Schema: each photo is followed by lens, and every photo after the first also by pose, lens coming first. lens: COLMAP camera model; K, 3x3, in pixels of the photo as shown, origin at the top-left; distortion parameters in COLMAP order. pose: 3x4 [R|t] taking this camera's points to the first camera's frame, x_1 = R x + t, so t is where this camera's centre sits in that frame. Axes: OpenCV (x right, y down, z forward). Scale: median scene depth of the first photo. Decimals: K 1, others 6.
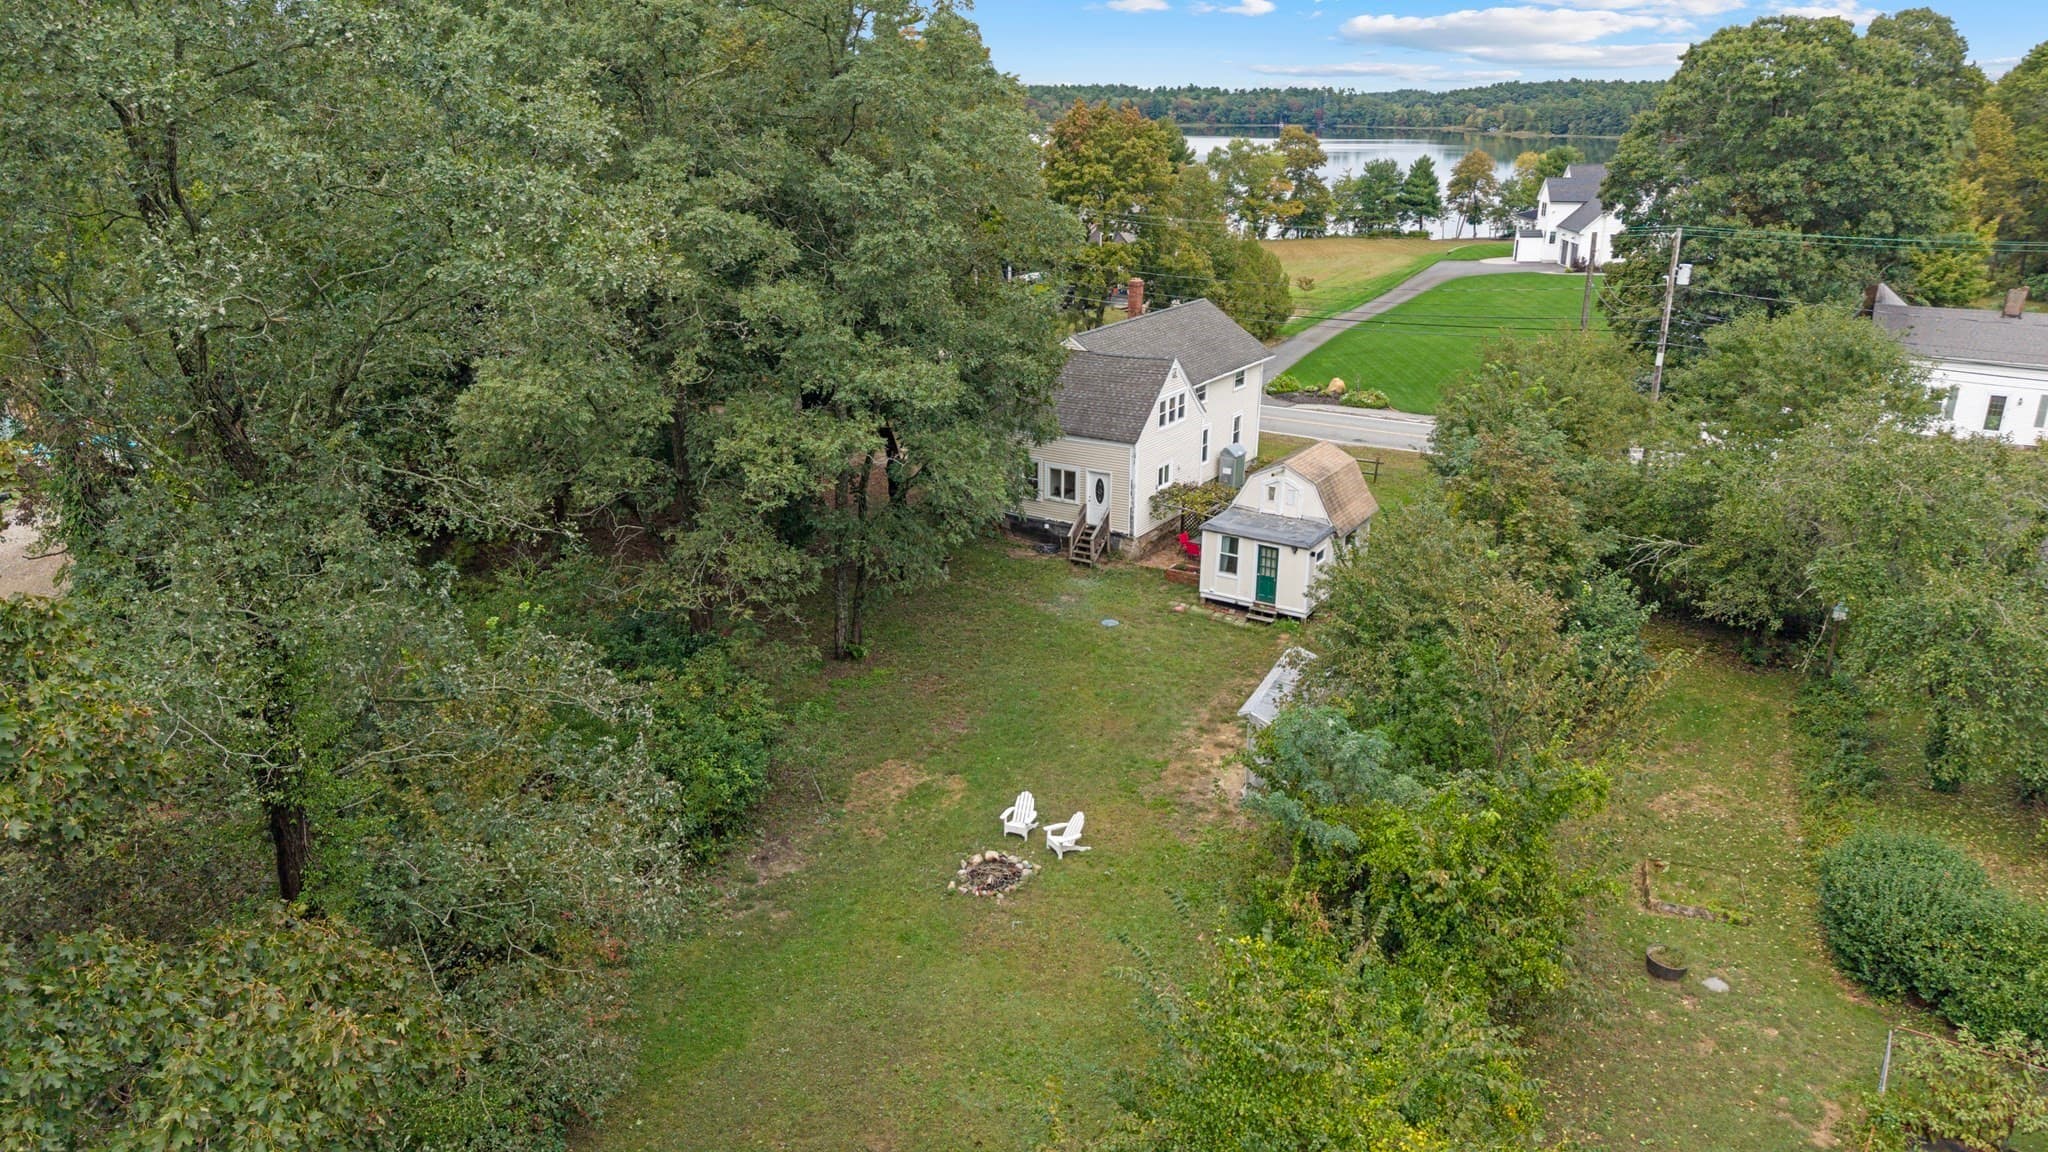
lens RADIAL K [[1364.9, 0, 1019.8], [0, 1364.9, 586.2], [0, 0, 1]] dist [0.044823, -0.044289]
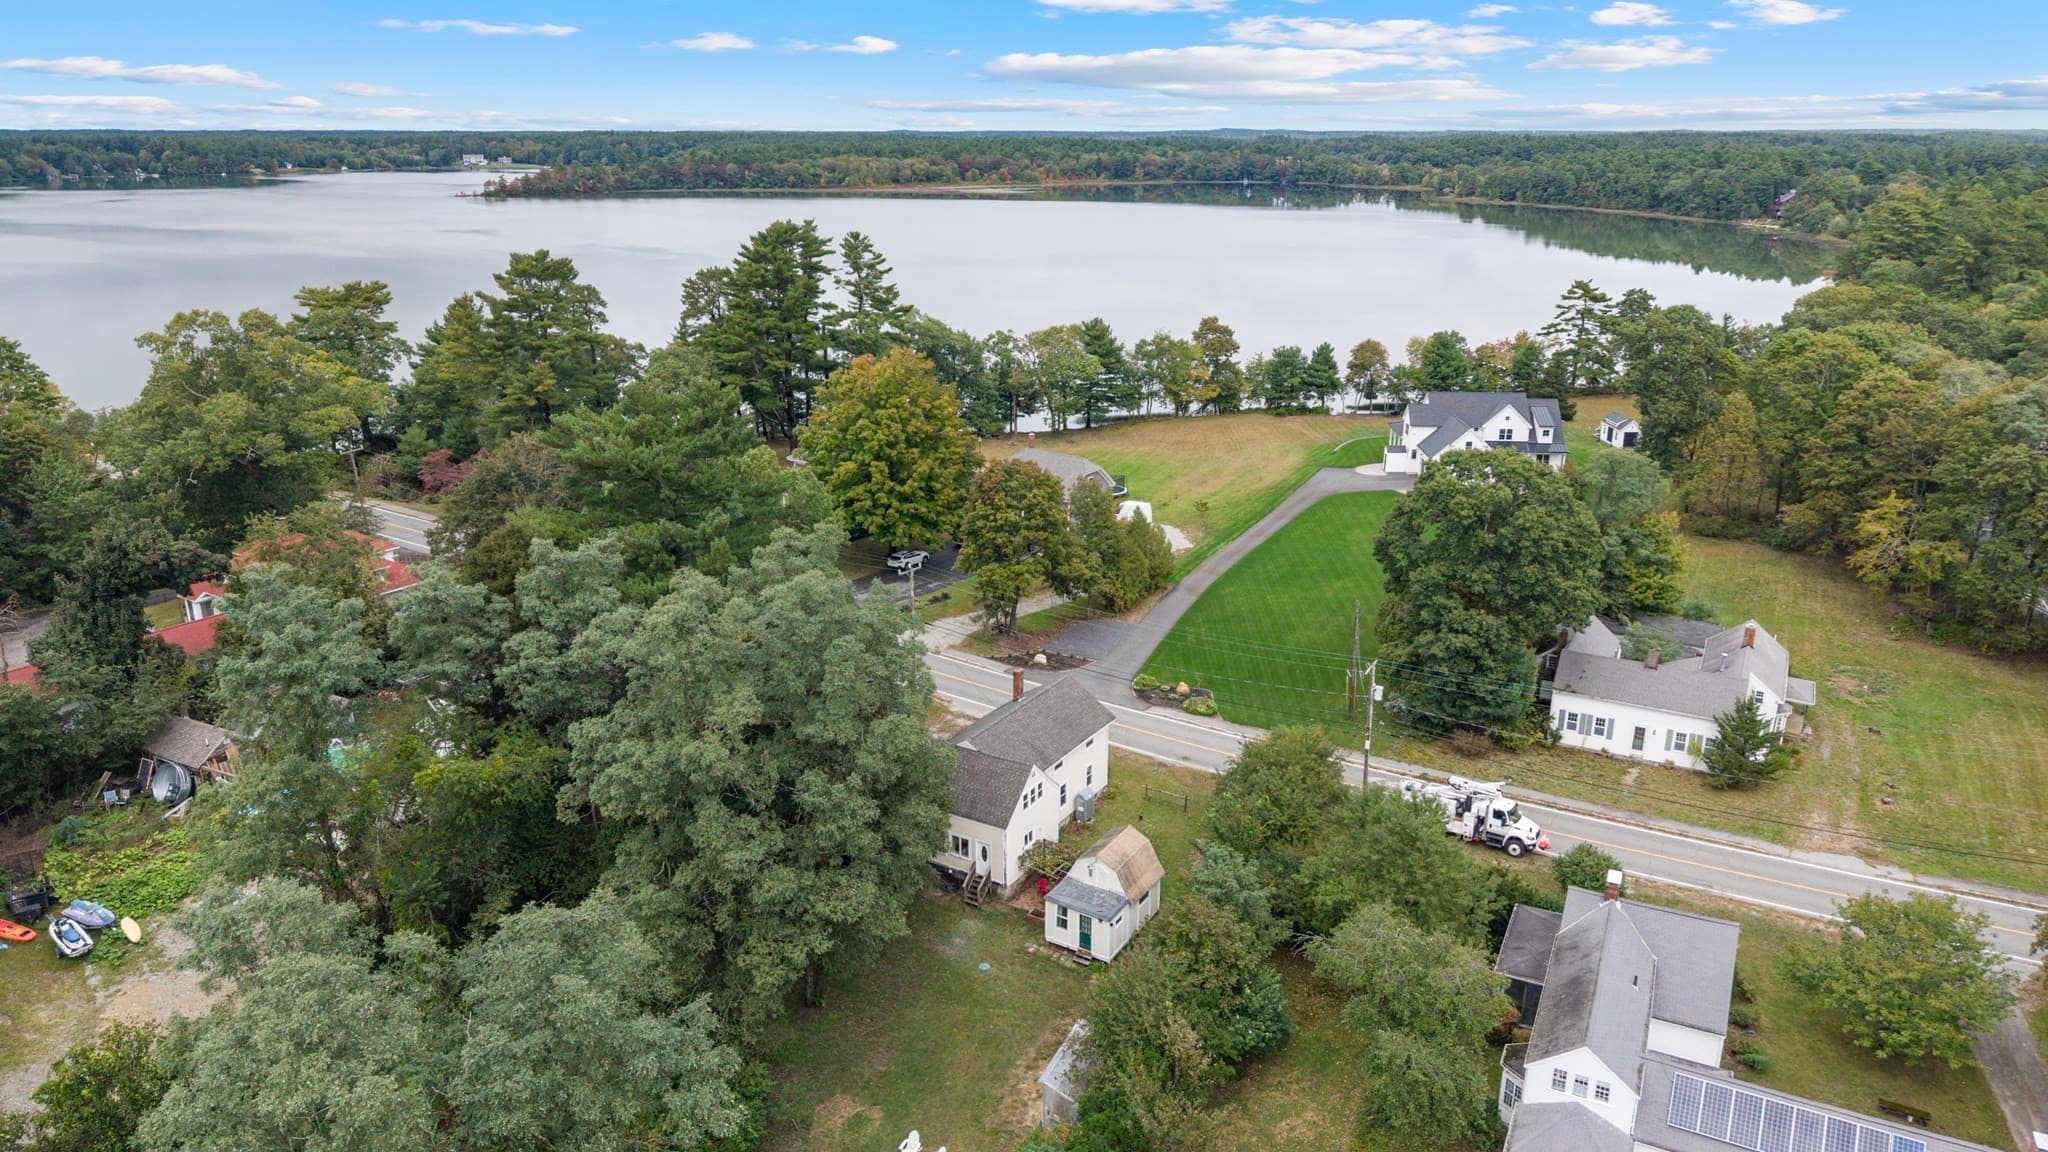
lens RADIAL K [[1364.9, 0, 1019.8], [0, 1364.9, 586.2], [0, 0, 1]] dist [0.044823, -0.044289]
pose [[0.999850, -0.006396, 0.016107, 0.059750], [0.006718, 0.999777, -0.020026, -0.263558], [-0.015975, 0.020132, 0.999670, -0.396708]]
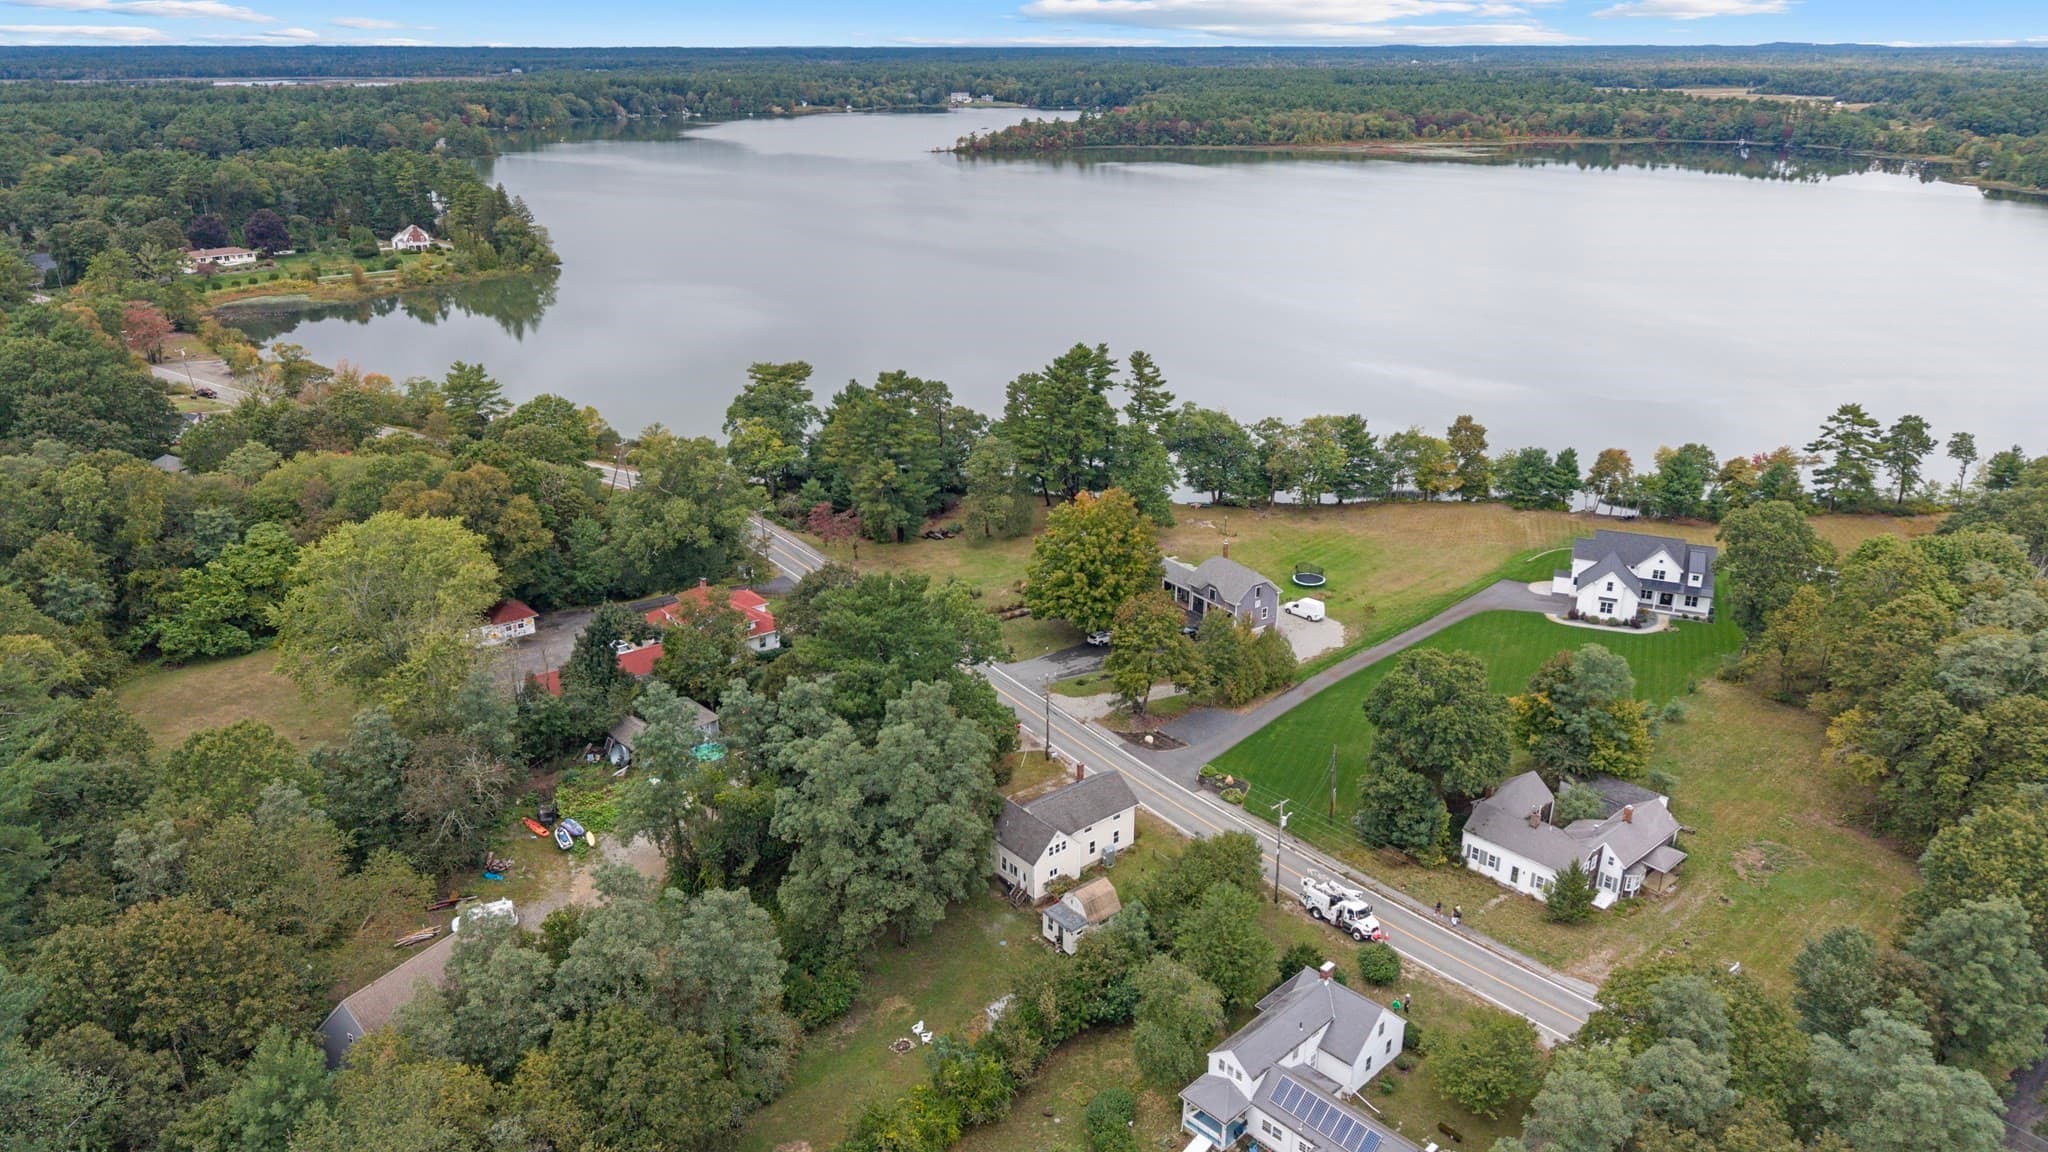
lens RADIAL K [[1379.2, 0, 1024.0], [0, 1379.2, 576.0], [0, 0, 1]] dist [0.082475, -0.099607]
pose [[0.952468, 0.108036, -0.284840, 0.576764], [-0.101499, 0.994123, 0.037658, -0.571943], [0.287234, -0.006957, 0.957835, -1.148656]]
